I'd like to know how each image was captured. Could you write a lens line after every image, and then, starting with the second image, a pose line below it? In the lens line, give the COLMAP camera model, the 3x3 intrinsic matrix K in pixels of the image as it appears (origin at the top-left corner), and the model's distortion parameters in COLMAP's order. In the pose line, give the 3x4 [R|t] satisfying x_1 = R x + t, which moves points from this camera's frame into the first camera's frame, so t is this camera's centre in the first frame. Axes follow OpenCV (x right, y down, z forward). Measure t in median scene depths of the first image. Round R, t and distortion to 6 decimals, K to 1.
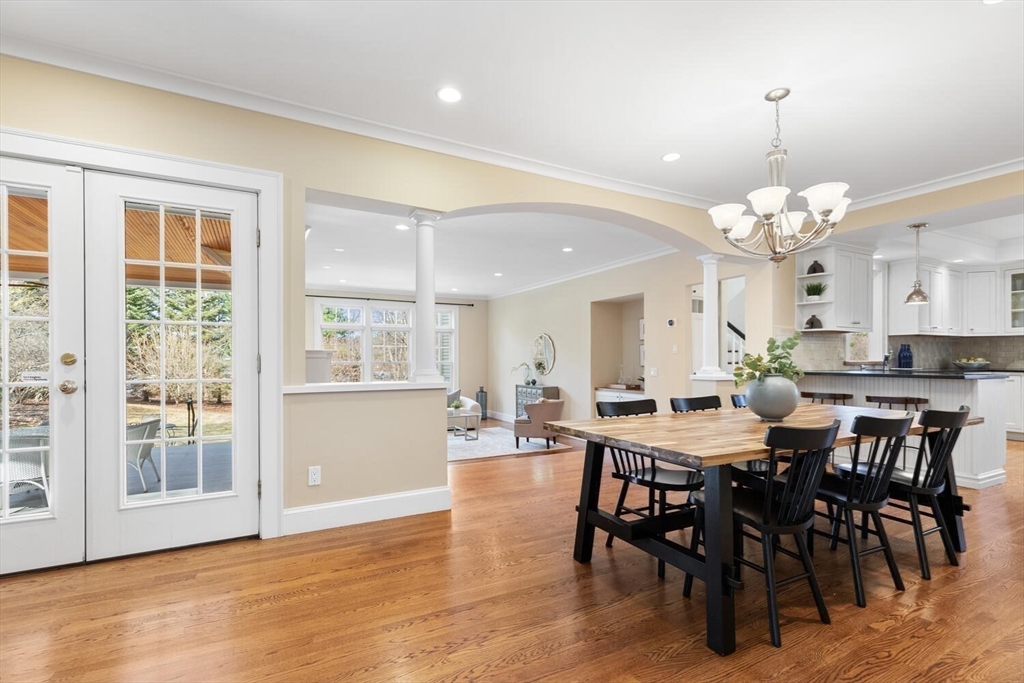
lens RADIAL K [[466.8, 0, 509.9], [0, 466.8, 358.8], [0, 0, 1]] dist [0.000444, 0.000083]
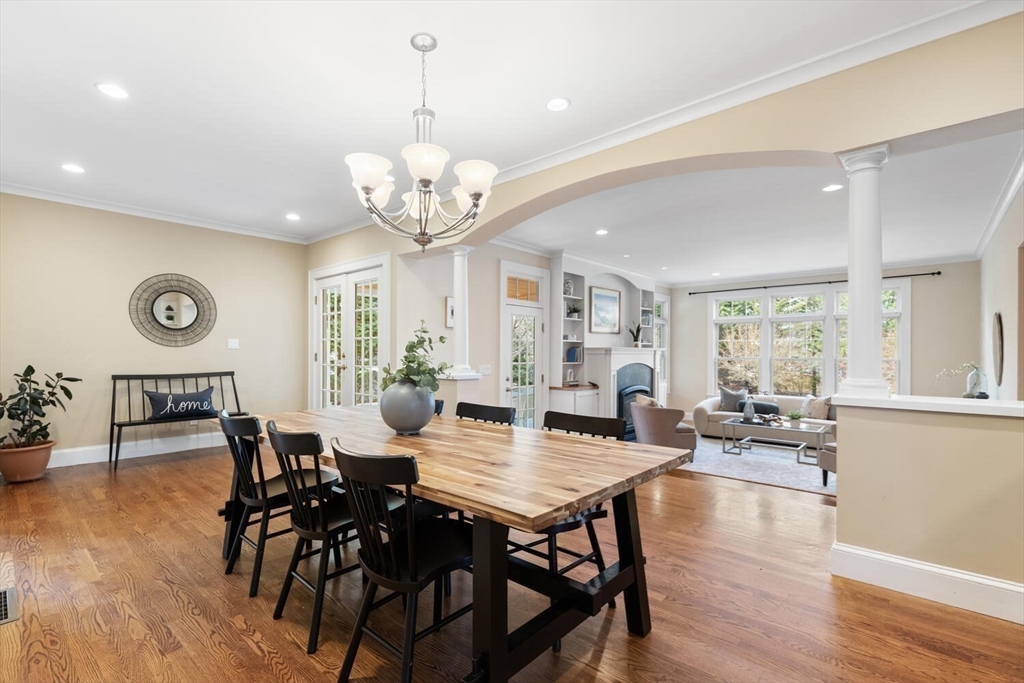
lens RADIAL K [[473.3, 0, 510.9], [0, 473.3, 350.6], [0, 0, 1]] dist [0.000229, -0.000055]
pose [[0.348966, -0.000936, -0.937135, 0.829170], [-0.000708, 0.999999, -0.001262, -0.010132], [0.937135, 0.001104, 0.348965, 0.499706]]
